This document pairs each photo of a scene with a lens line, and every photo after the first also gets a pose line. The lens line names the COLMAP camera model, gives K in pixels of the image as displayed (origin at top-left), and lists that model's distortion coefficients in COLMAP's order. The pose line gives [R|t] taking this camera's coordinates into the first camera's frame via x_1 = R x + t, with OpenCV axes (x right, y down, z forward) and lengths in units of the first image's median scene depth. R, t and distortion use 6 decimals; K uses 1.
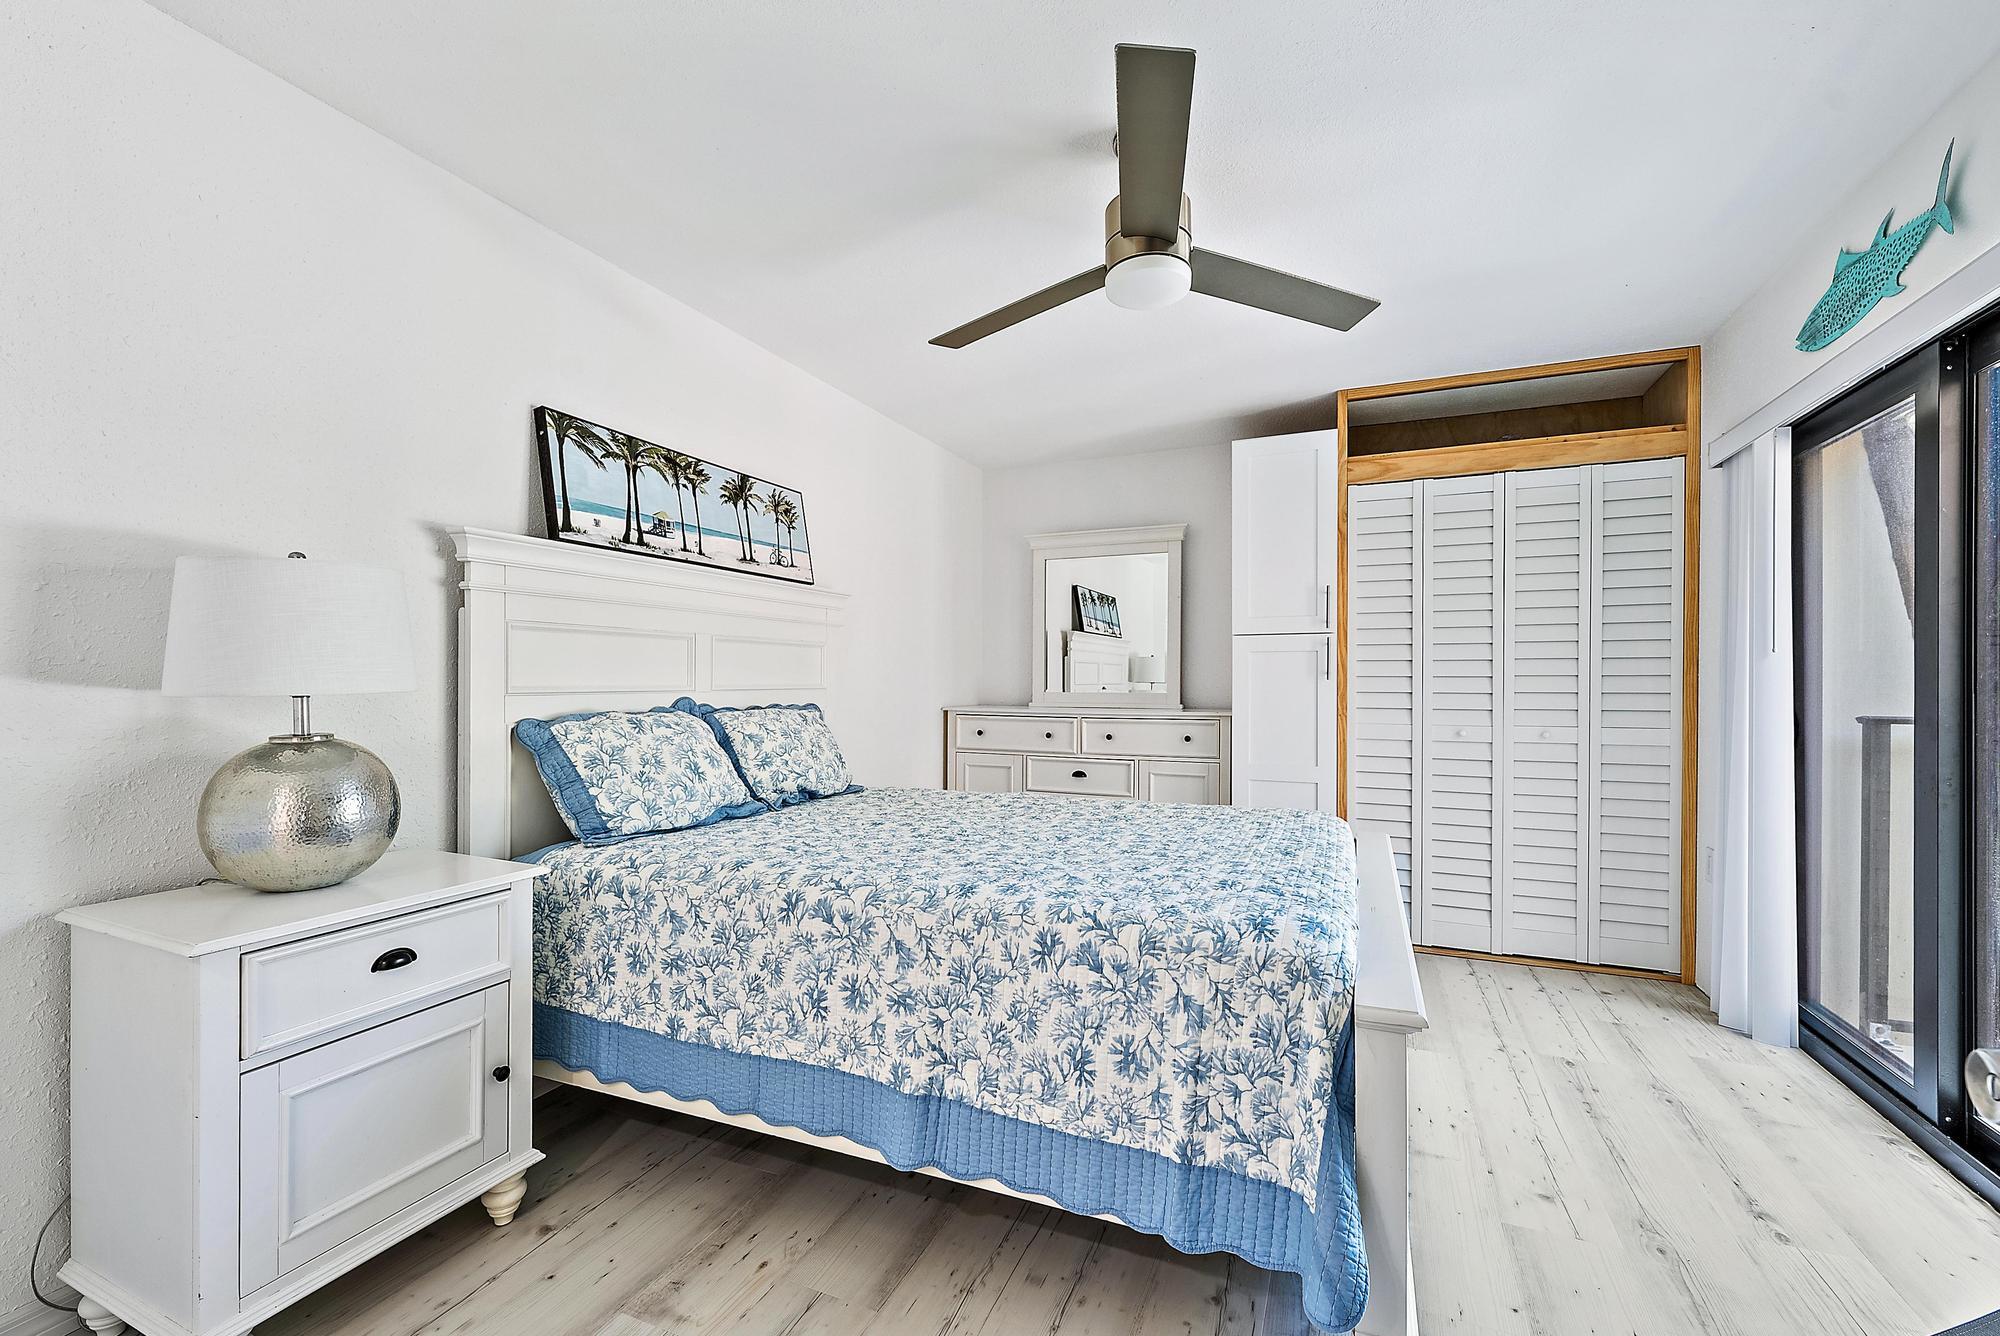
lens RADIAL K [[827.4, 0, 1006.5], [0, 827.4, 679.3], [0, 0, 1]] dist [-0.000837, 0.000036]
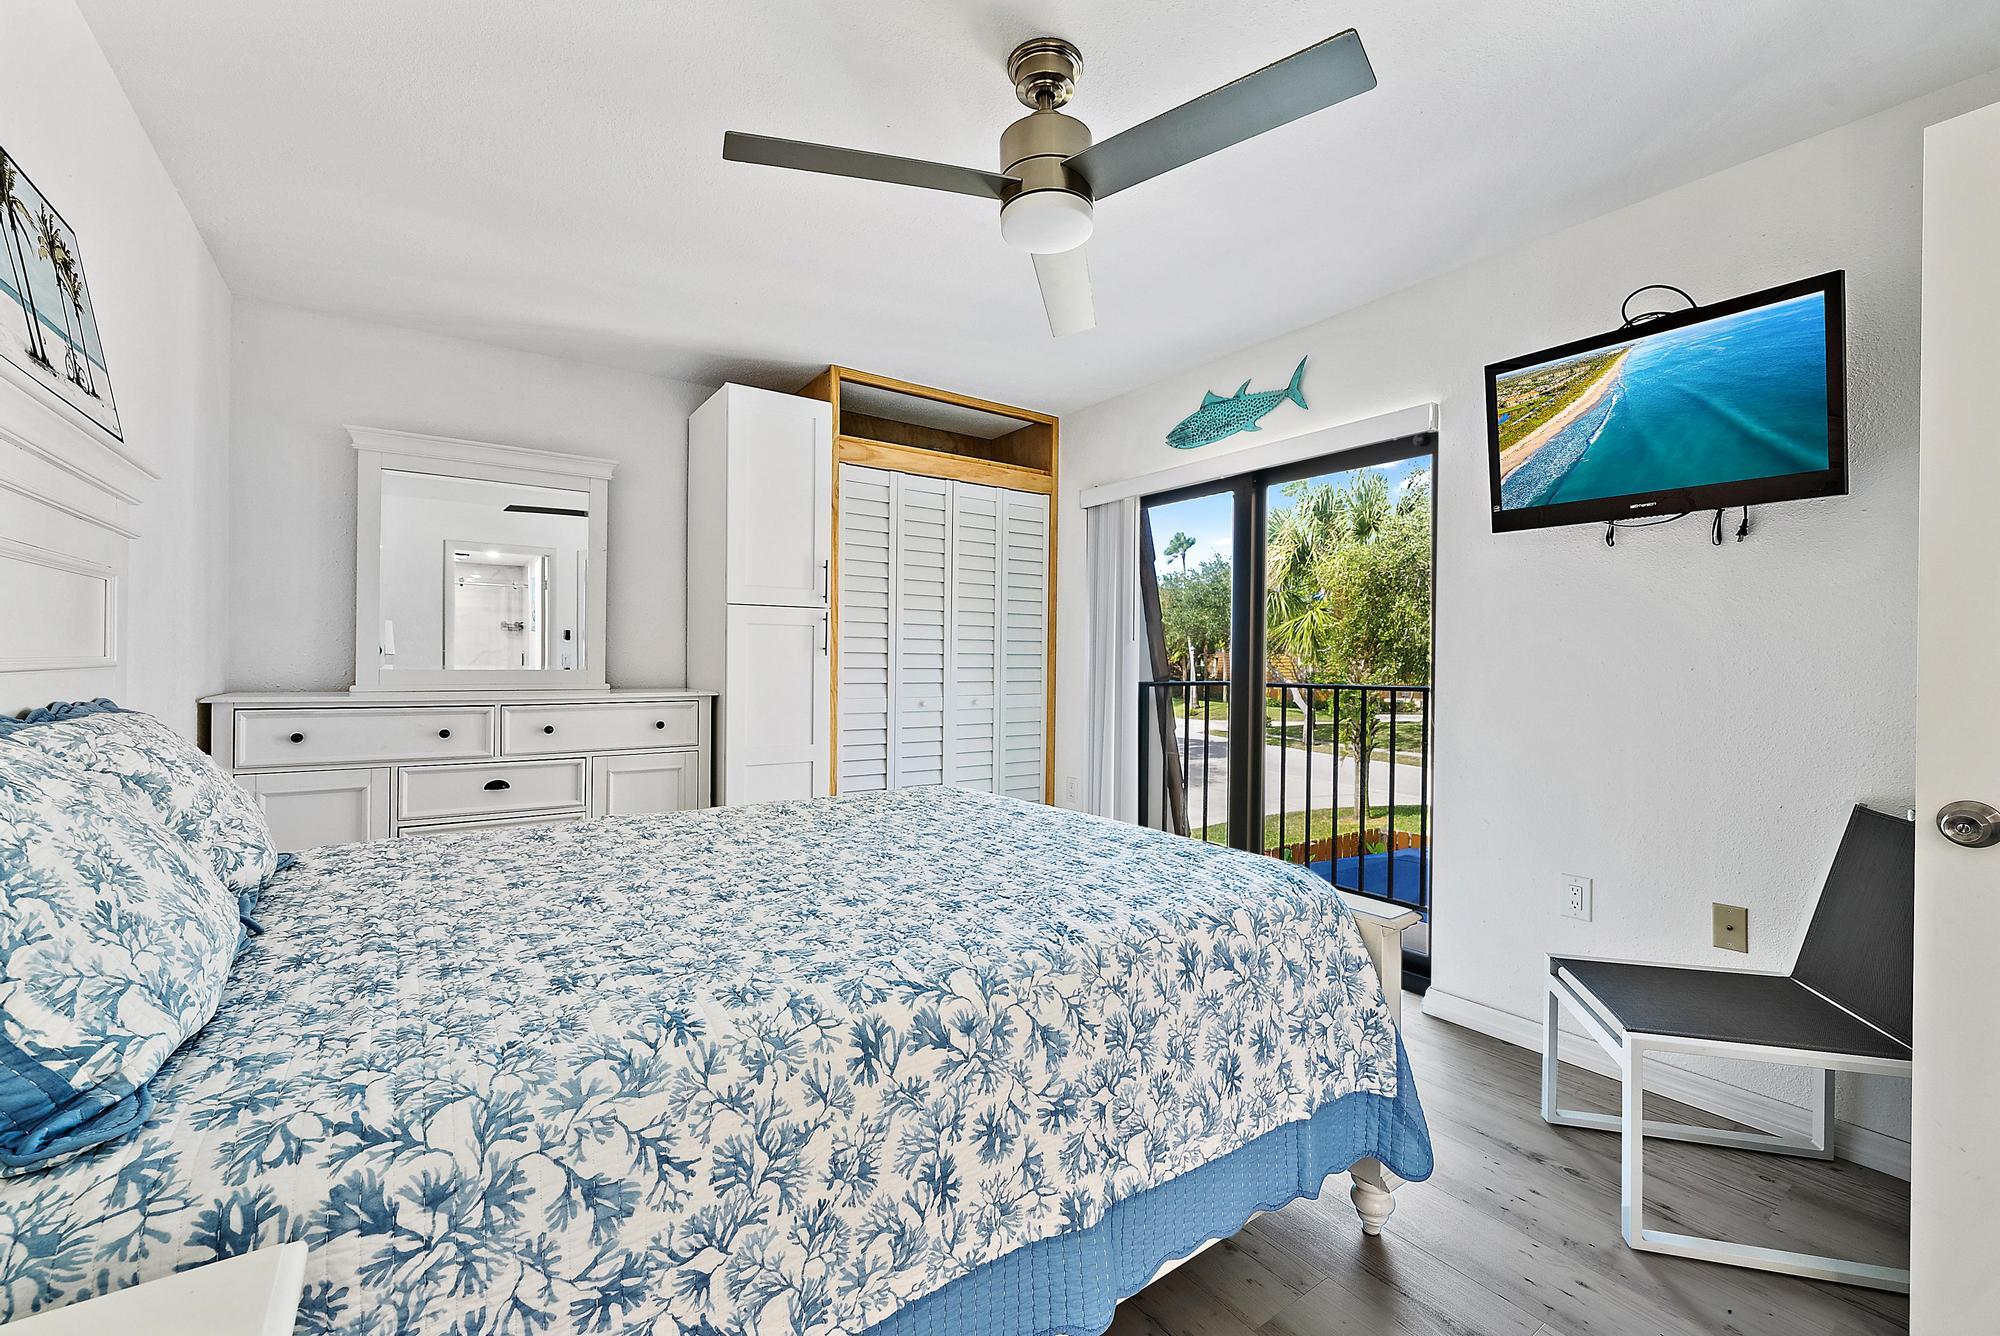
lens RADIAL K [[827.4, 0, 1007.7], [0, 827.4, 662.7], [0, 0, 1]] dist [-0.000837, 0.000036]
pose [[0.518049, 0.000463, 0.855351, -0.658179], [-0.011175, 0.999918, 0.006227, 0.000691], [-0.855278, -0.012785, 0.518012, 0.582641]]
